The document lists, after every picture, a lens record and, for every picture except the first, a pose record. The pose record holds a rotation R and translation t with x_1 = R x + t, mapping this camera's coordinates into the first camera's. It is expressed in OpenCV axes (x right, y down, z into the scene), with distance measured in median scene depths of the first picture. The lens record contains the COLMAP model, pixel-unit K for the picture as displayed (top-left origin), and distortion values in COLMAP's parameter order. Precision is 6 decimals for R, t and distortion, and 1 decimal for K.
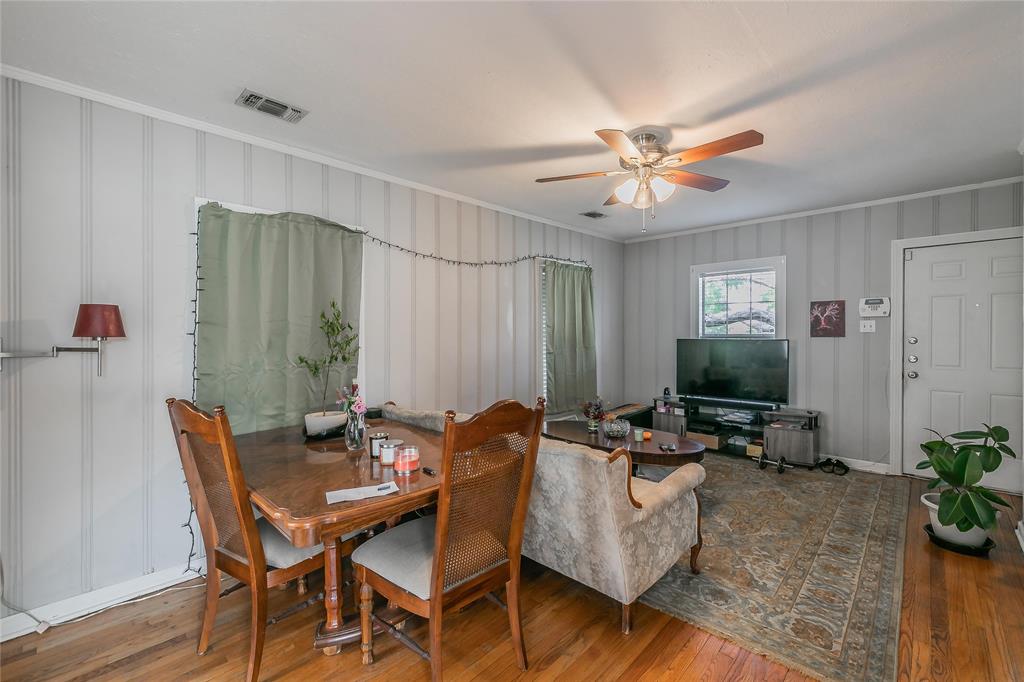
lens RADIAL K [[441.2, 0, 510.2], [0, 441.2, 339.4], [0, 0, 1]] dist [-0.001479, 0.000147]
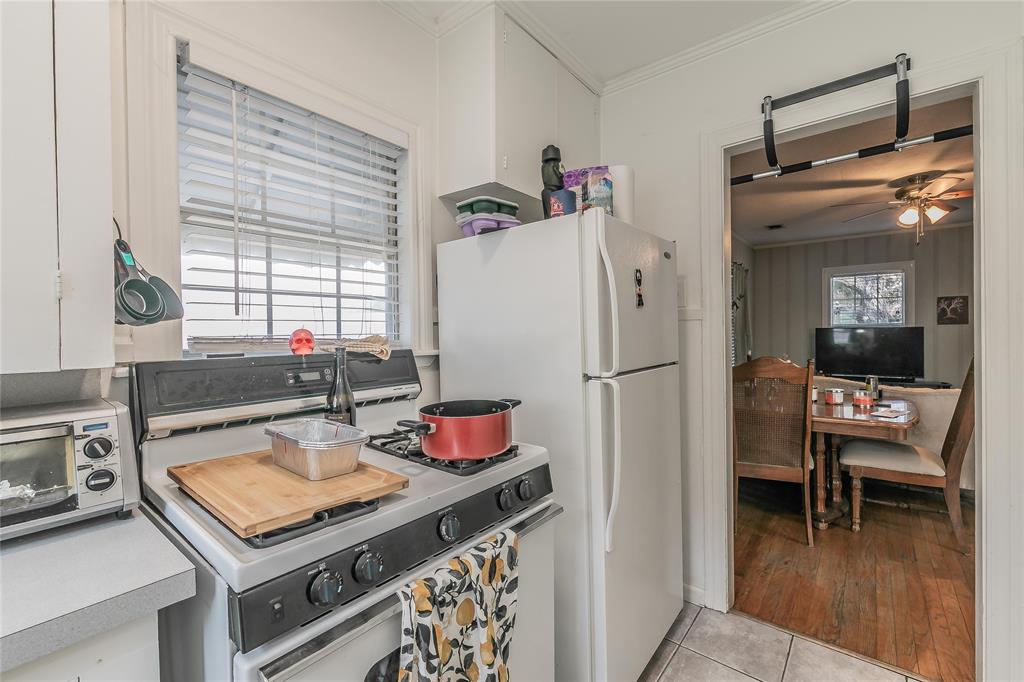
lens RADIAL K [[441.2, 0, 511.6], [0, 441.2, 336.8], [0, 0, 1]] dist [-0.001479, 0.000147]
pose [[0.996644, -0.011005, 0.081118, -0.650714], [0.011381, 0.999927, -0.004172, 0.020901], [-0.081066, 0.005081, 0.996696, -0.168609]]
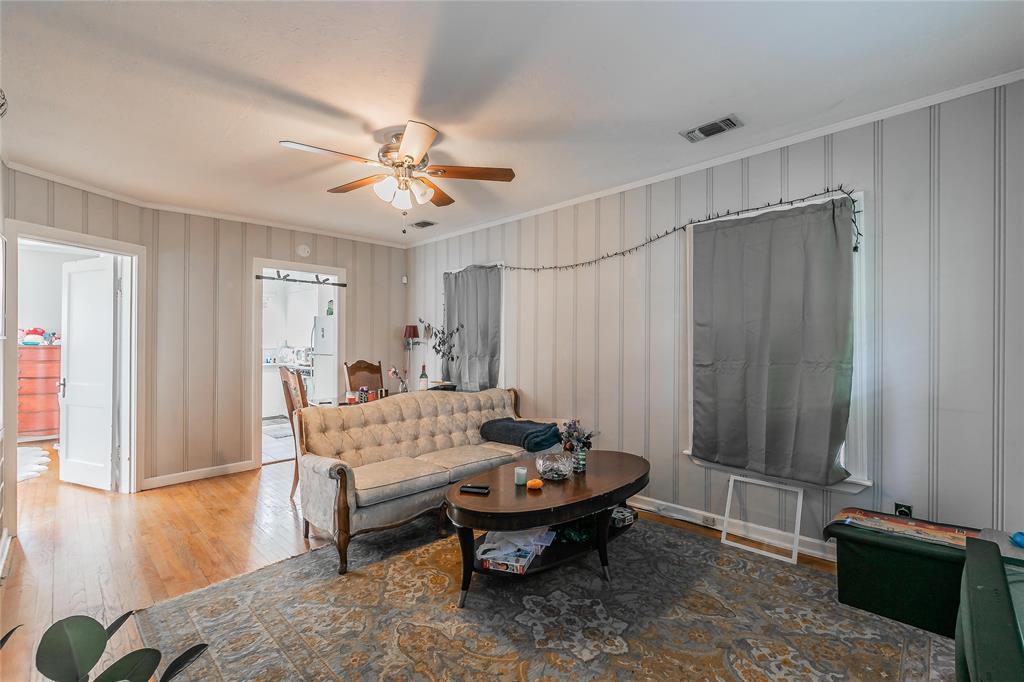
lens RADIAL K [[441.2, 0, 514.5], [0, 441.2, 338.3], [0, 0, 1]] dist [-0.001479, 0.000147]
pose [[-0.006767, 0.000537, -0.999977, 1.150326], [-0.017152, 0.999853, 0.000653, -0.008513], [0.999830, 0.017156, -0.006757, 1.123368]]
